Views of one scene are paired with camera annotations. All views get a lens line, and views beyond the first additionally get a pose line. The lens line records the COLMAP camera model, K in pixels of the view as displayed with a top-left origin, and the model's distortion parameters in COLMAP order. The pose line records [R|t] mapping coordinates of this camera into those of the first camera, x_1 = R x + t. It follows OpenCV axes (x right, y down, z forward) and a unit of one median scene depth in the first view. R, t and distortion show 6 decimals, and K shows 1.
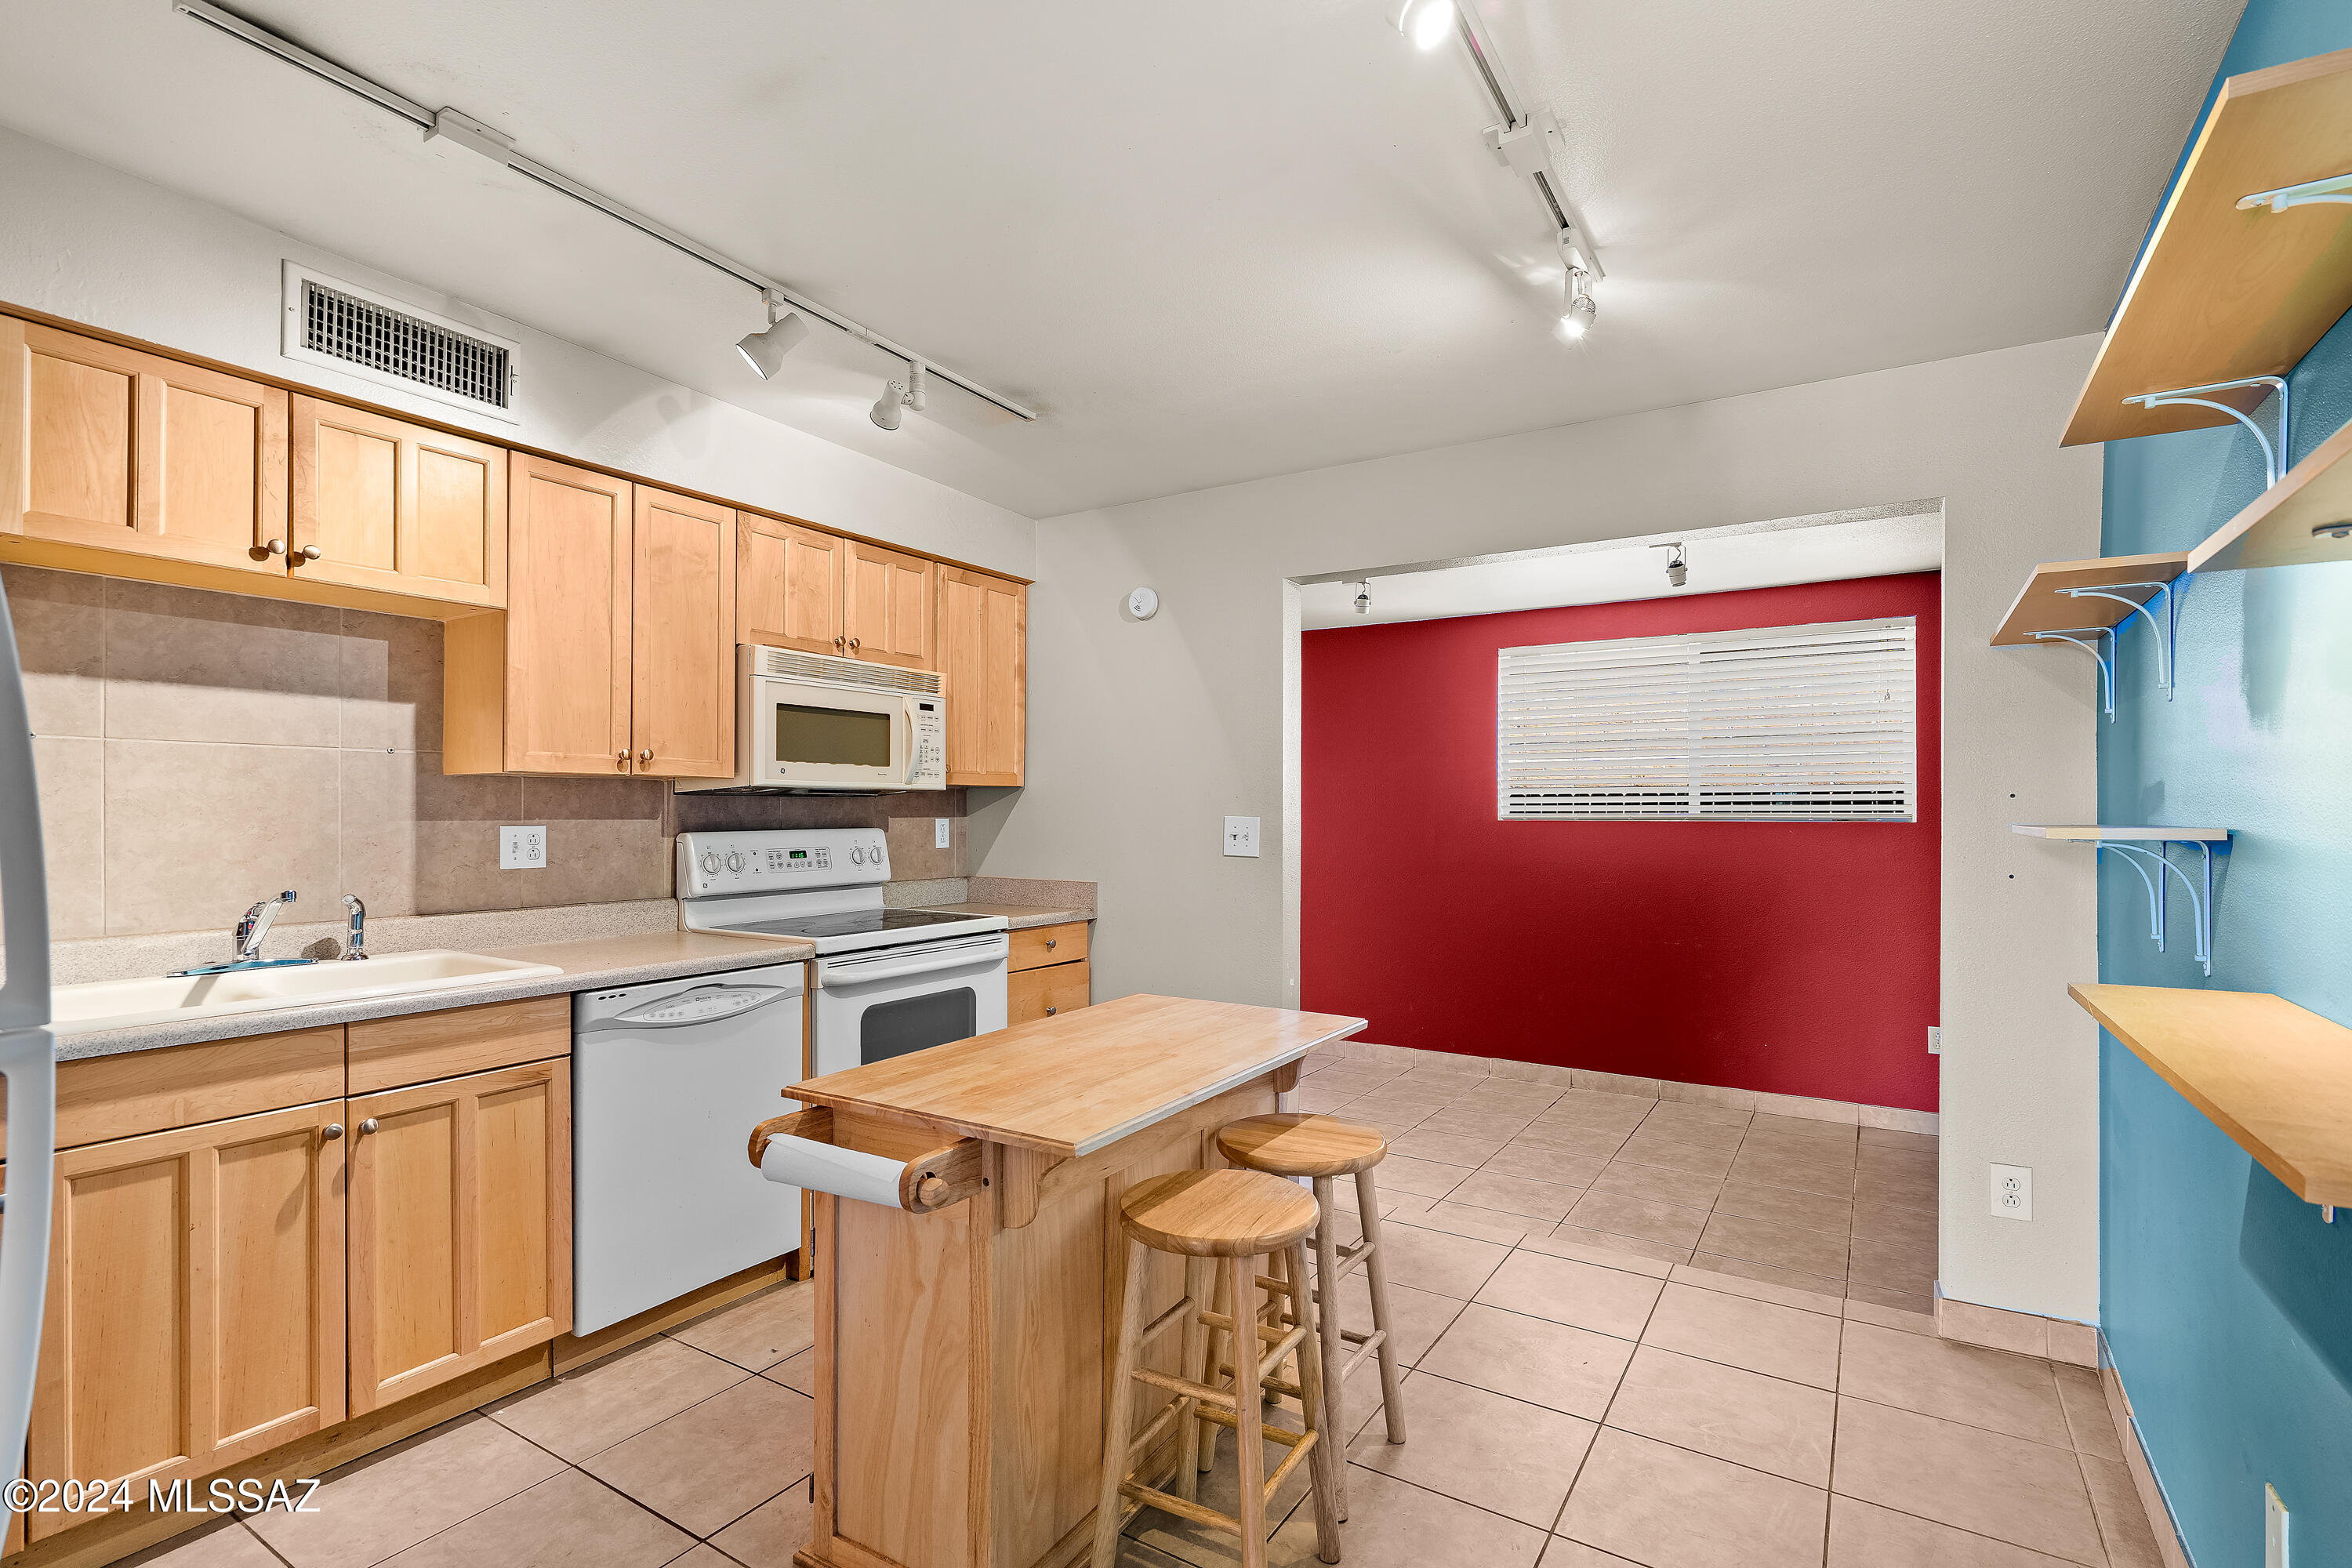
lens RADIAL K [[1084.3, 0, 1173.9], [0, 1084.3, 808.8], [0, 0, 1]] dist [-0.005004, 0.001474]
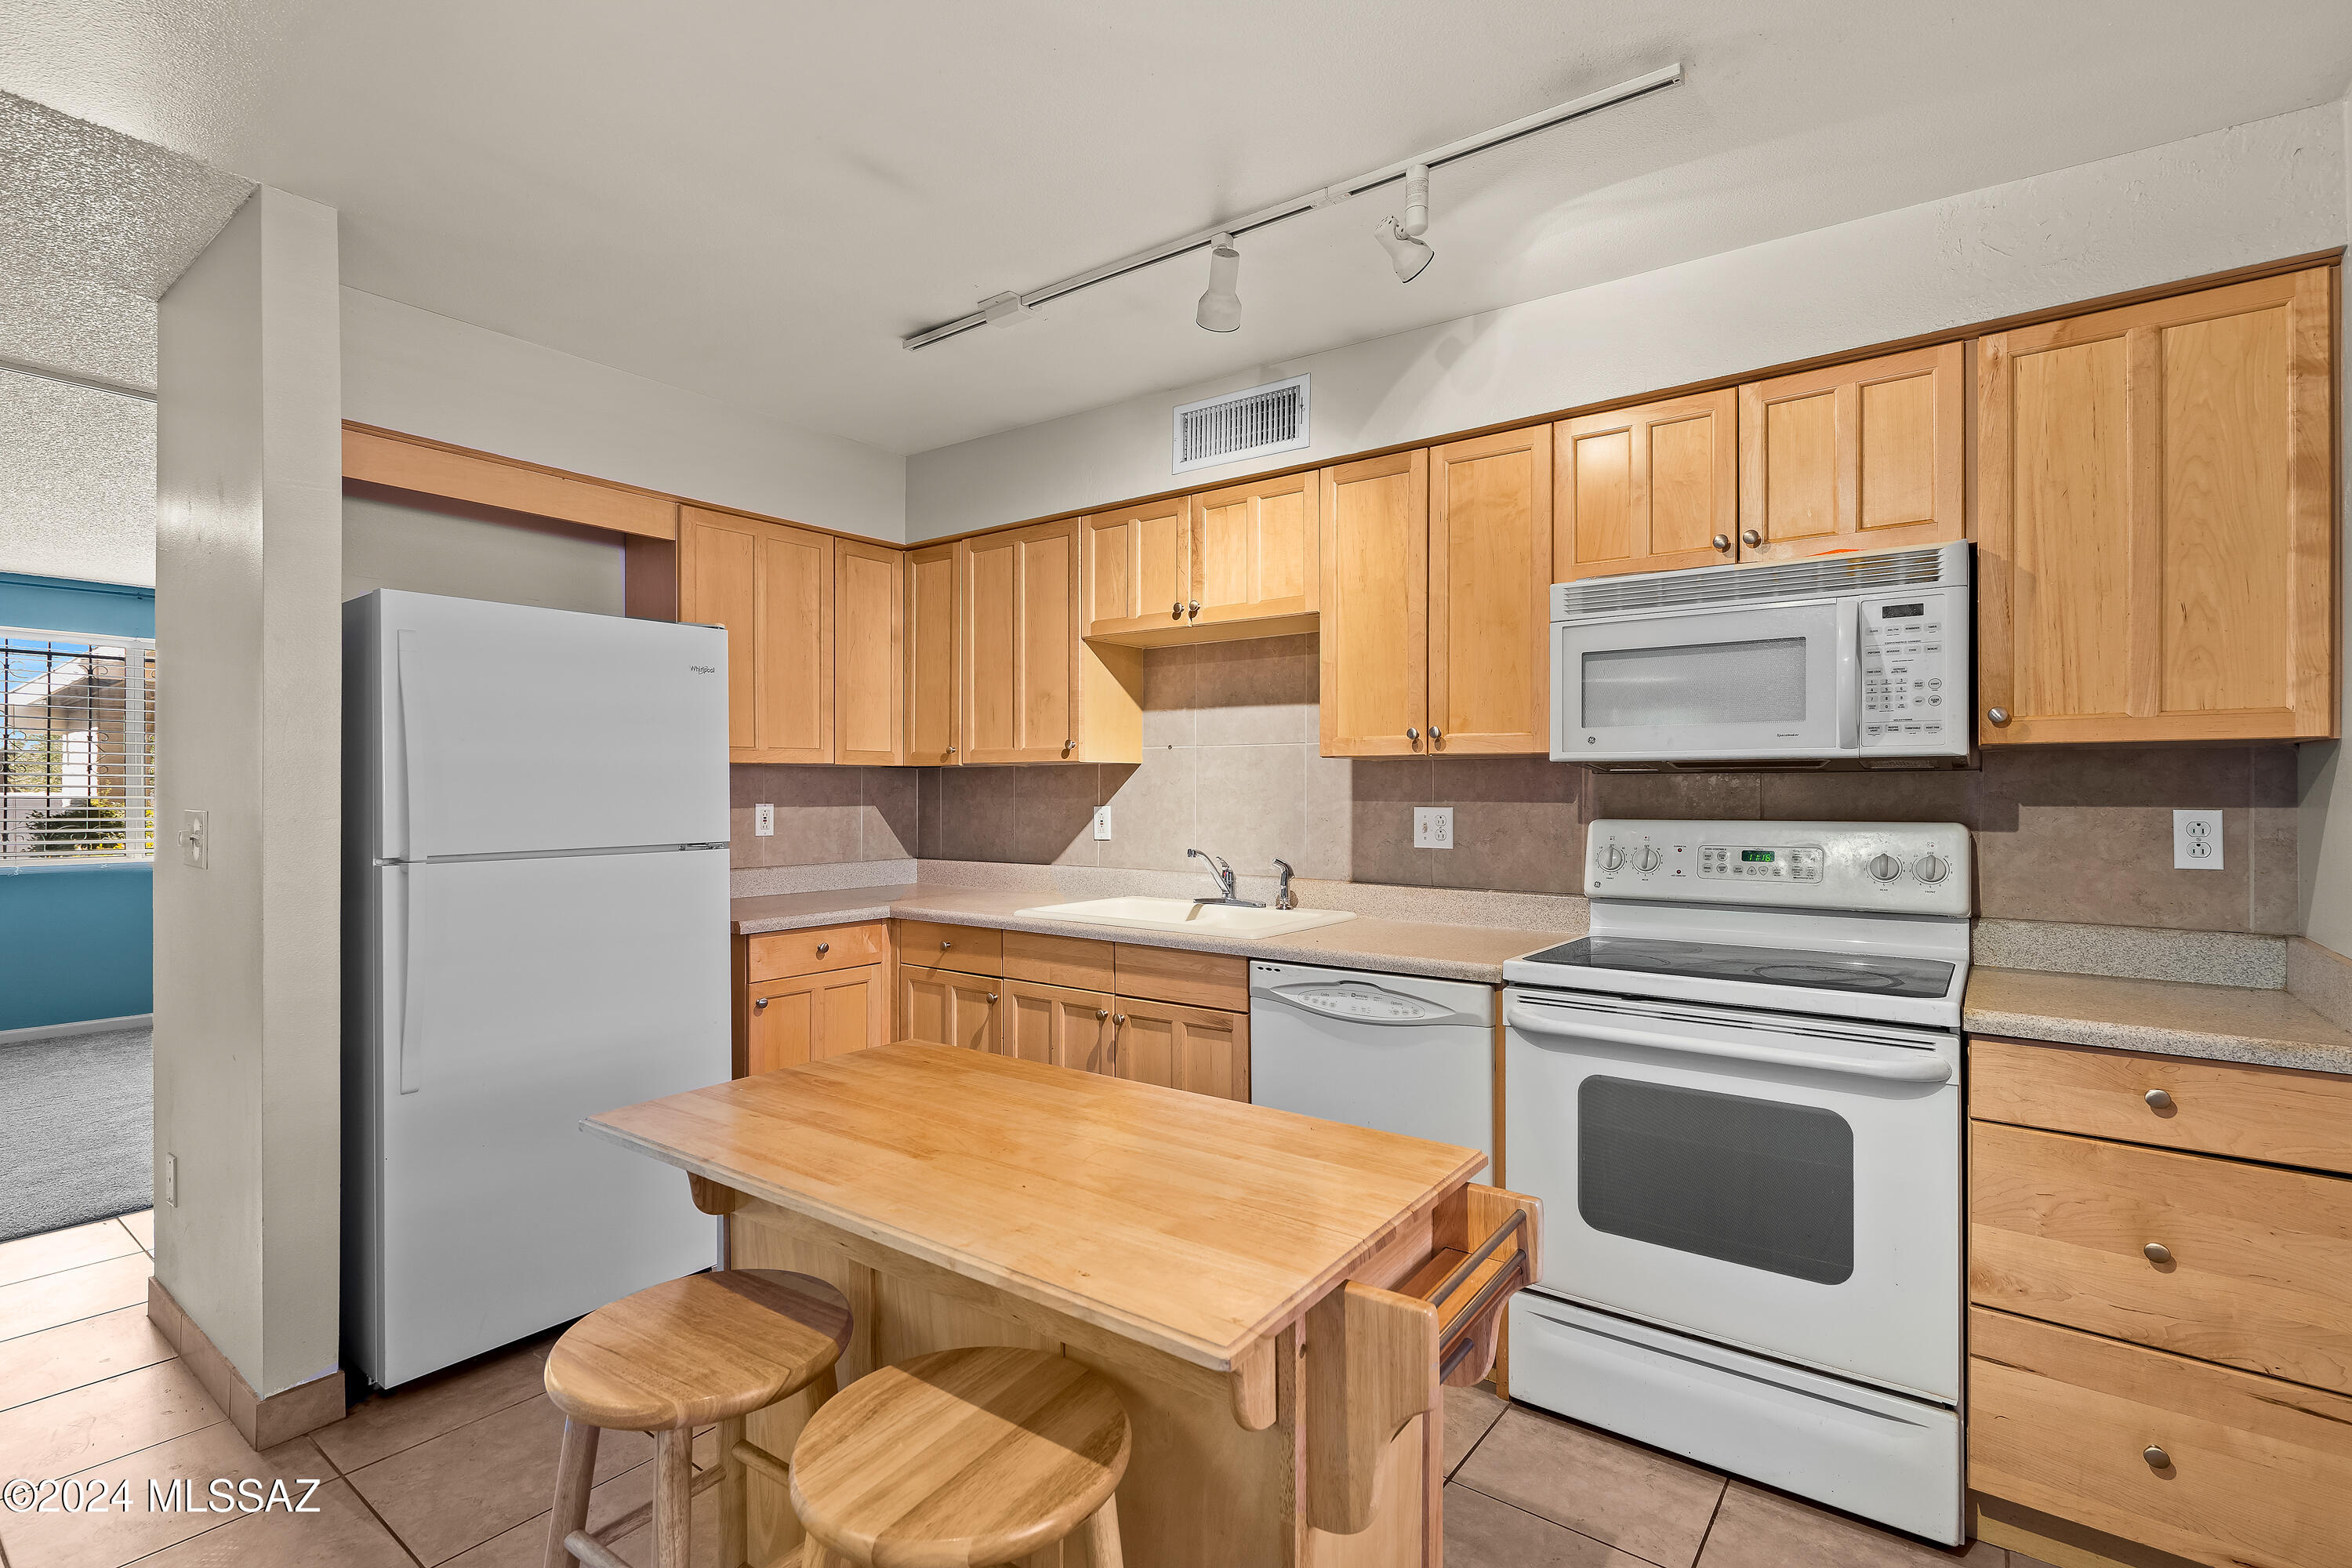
lens RADIAL K [[1084.3, 0, 1185.8], [0, 1084.3, 784.3], [0, 0, 1]] dist [-0.005004, 0.001474]
pose [[-0.068614, -0.008762, -0.997605, 0.486988], [-0.001072, 0.999961, -0.008709, 0.003372], [0.997643, 0.000472, -0.068620, 0.897869]]
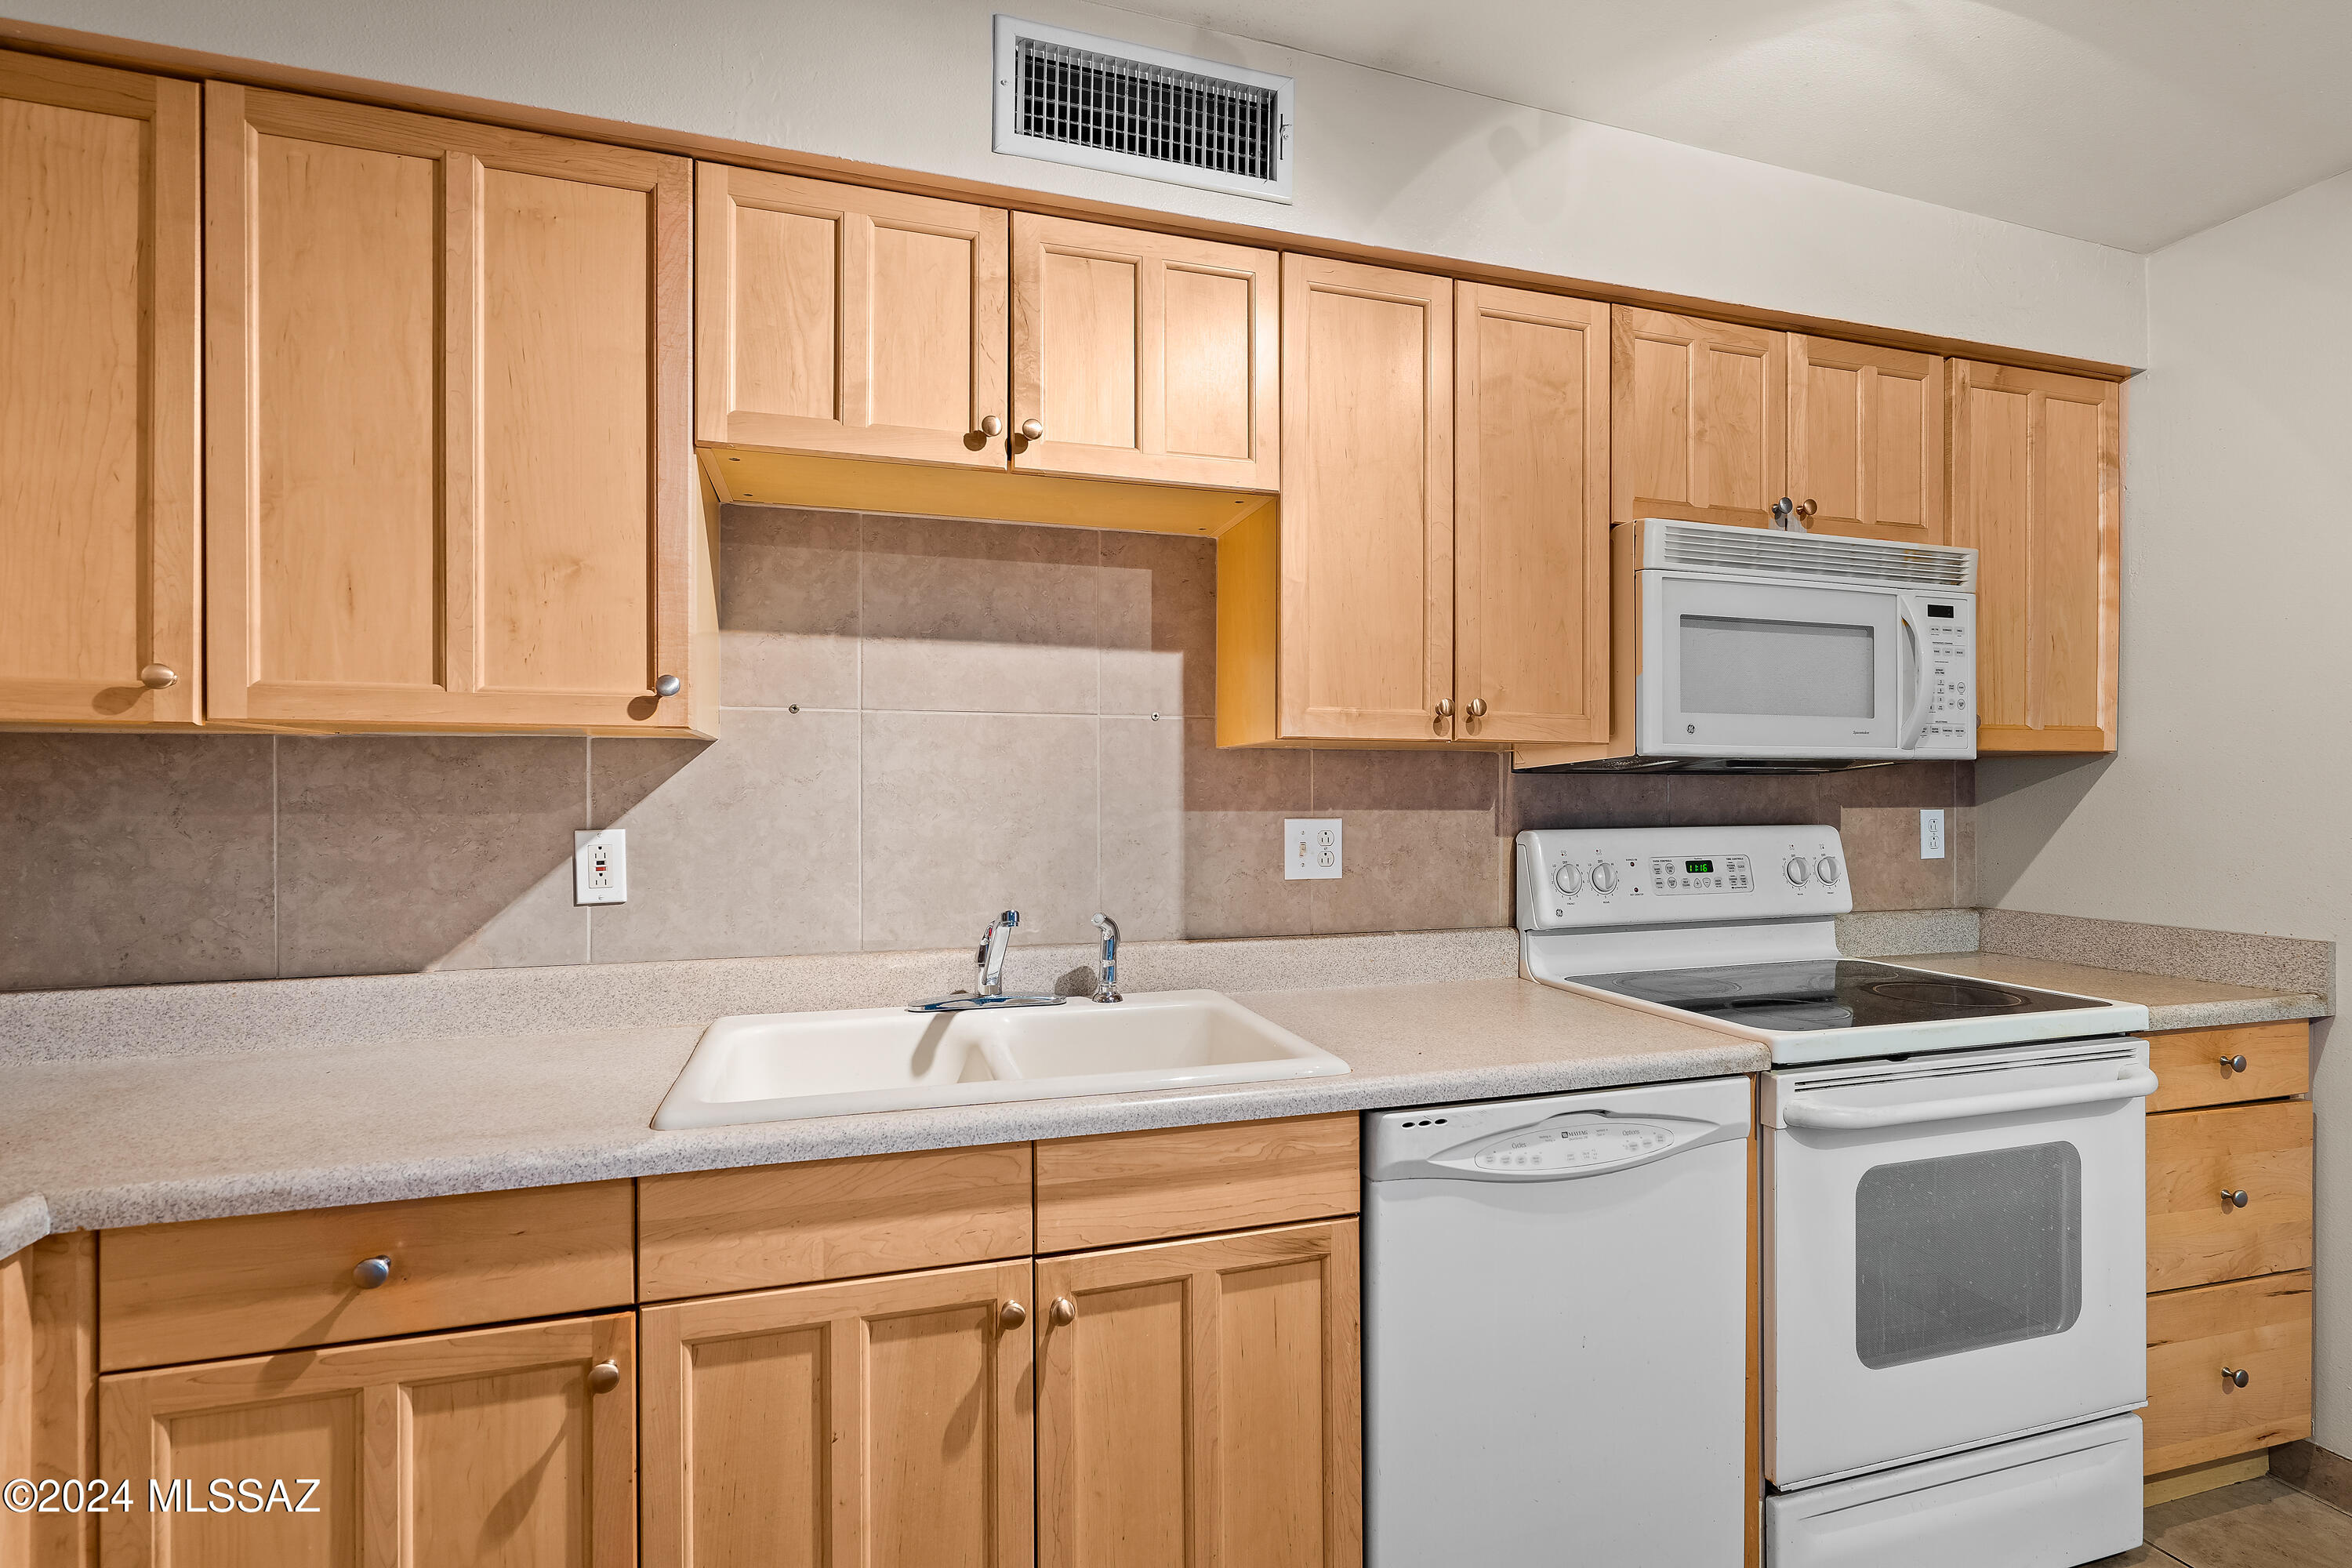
lens RADIAL K [[1084.3, 0, 1187.6], [0, 1084.3, 793.9], [0, 0, 1]] dist [-0.005004, 0.001474]
pose [[0.761970, -0.003739, -0.647601, -0.220230], [0.003193, 0.999993, -0.002016, 0.000722], [0.647604, -0.000532, 0.761977, 0.437988]]
